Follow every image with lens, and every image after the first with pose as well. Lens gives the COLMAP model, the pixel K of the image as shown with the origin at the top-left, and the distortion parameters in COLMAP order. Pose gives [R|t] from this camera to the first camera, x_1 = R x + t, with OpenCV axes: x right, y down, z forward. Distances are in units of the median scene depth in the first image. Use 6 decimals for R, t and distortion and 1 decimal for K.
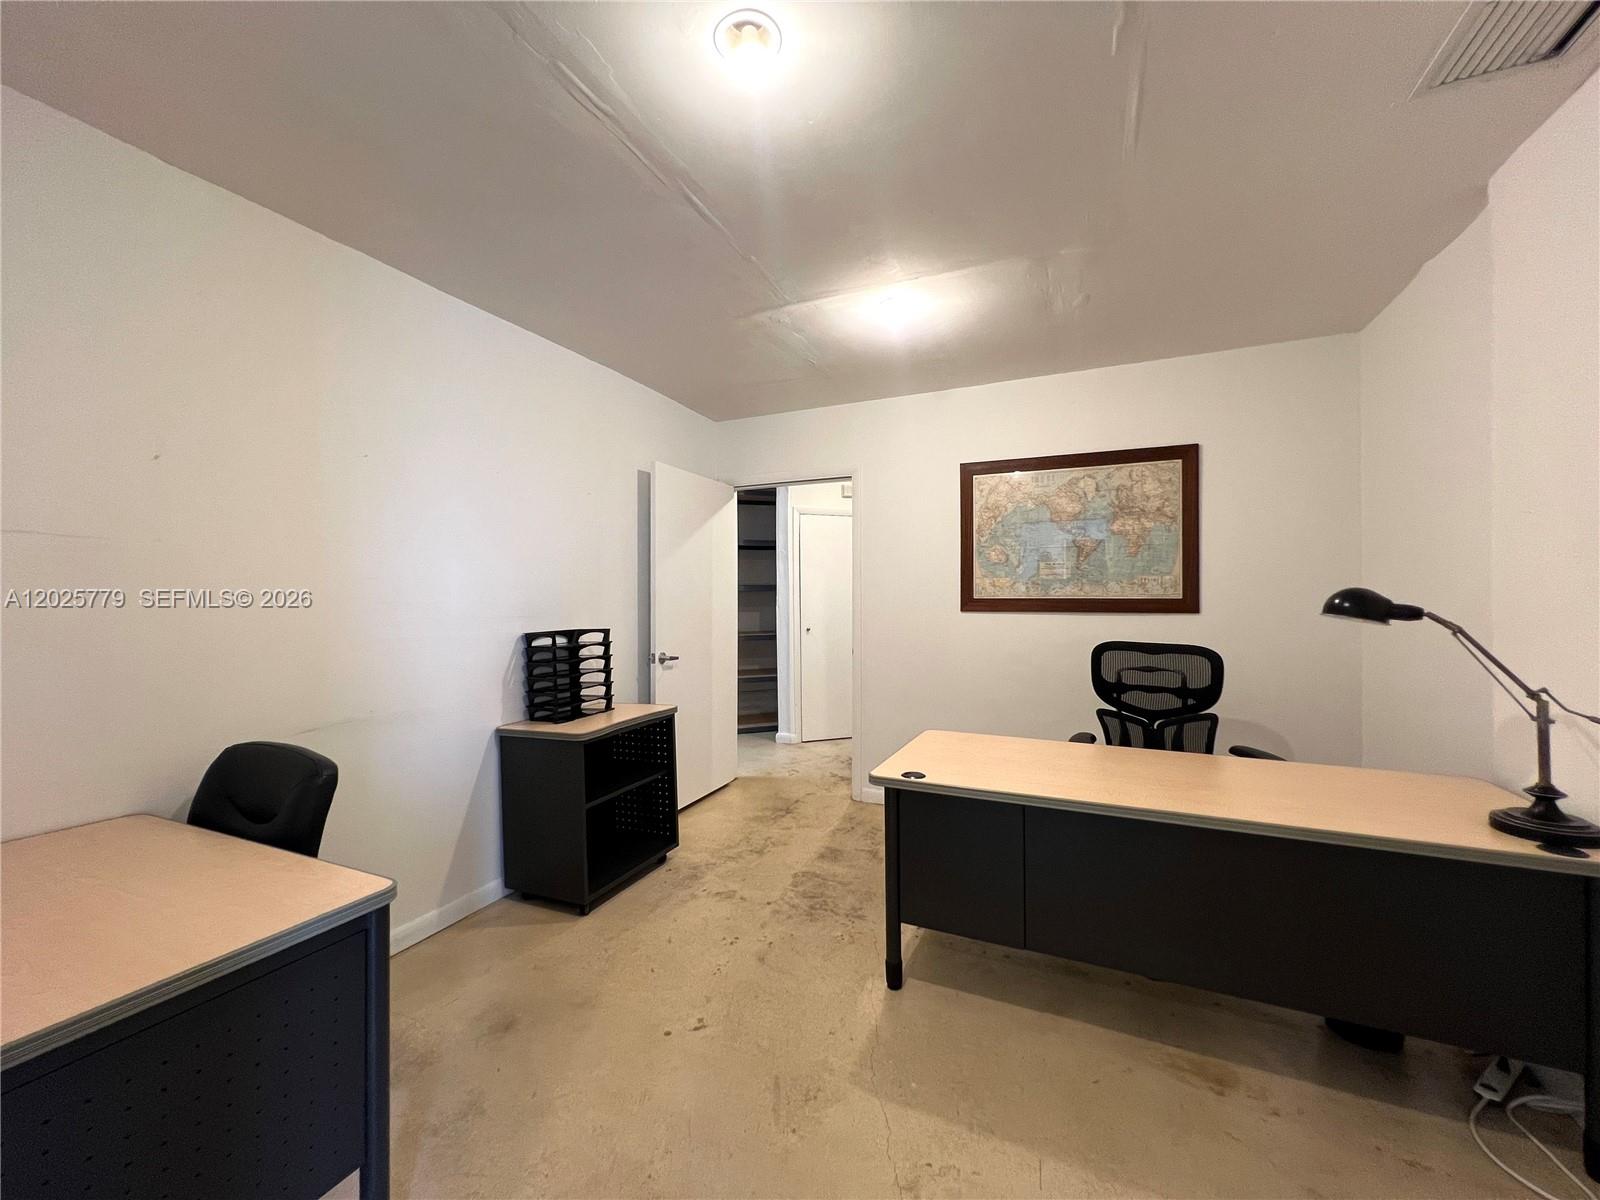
lens RADIAL K [[638.9, 0, 794.3], [0, 638.9, 595.7], [0, 0, 1]] dist [-0.003132, -0.000152]
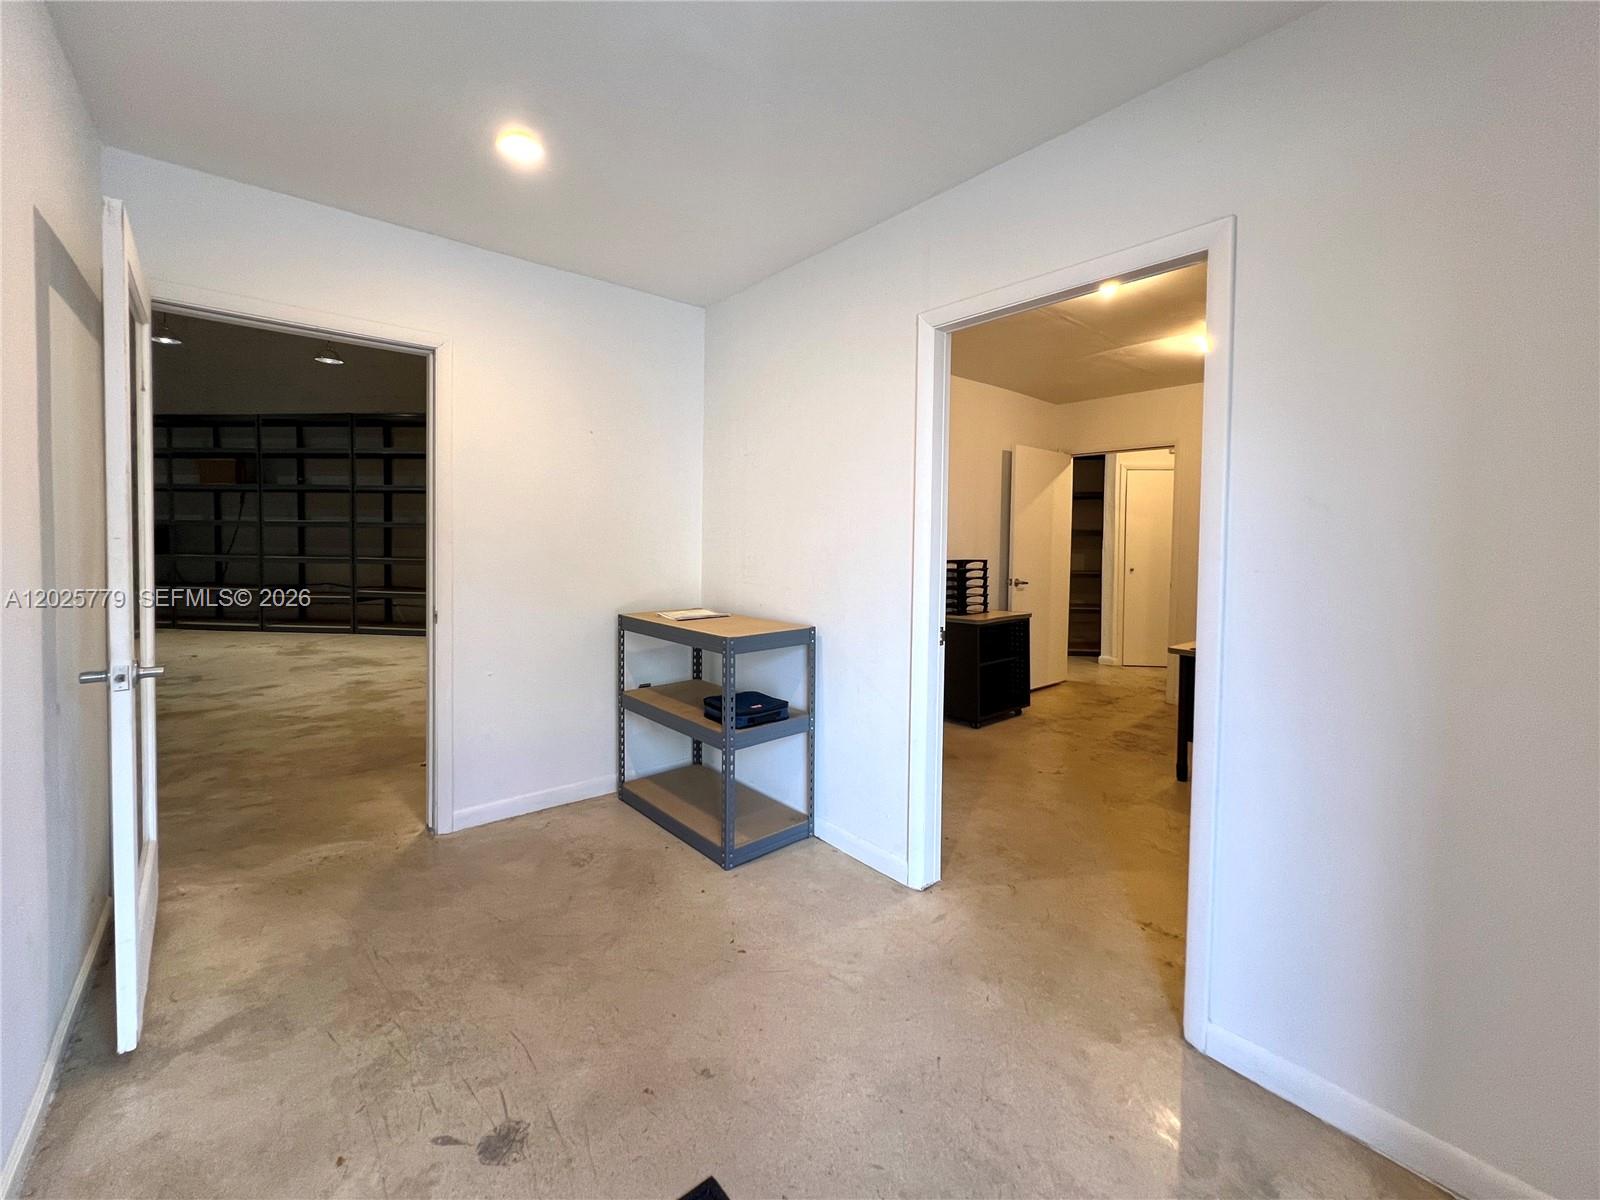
lens RADIAL K [[666.7, 0, 799.4], [0, 666.7, 559.6], [0, 0, 1]] dist [-0.001094, 0.000030]
pose [[0.903015, 0.030627, -0.428516, -0.008675], [-0.015550, 0.999132, 0.038642, -0.003154], [0.429327, -0.028231, 0.902708, -0.556251]]
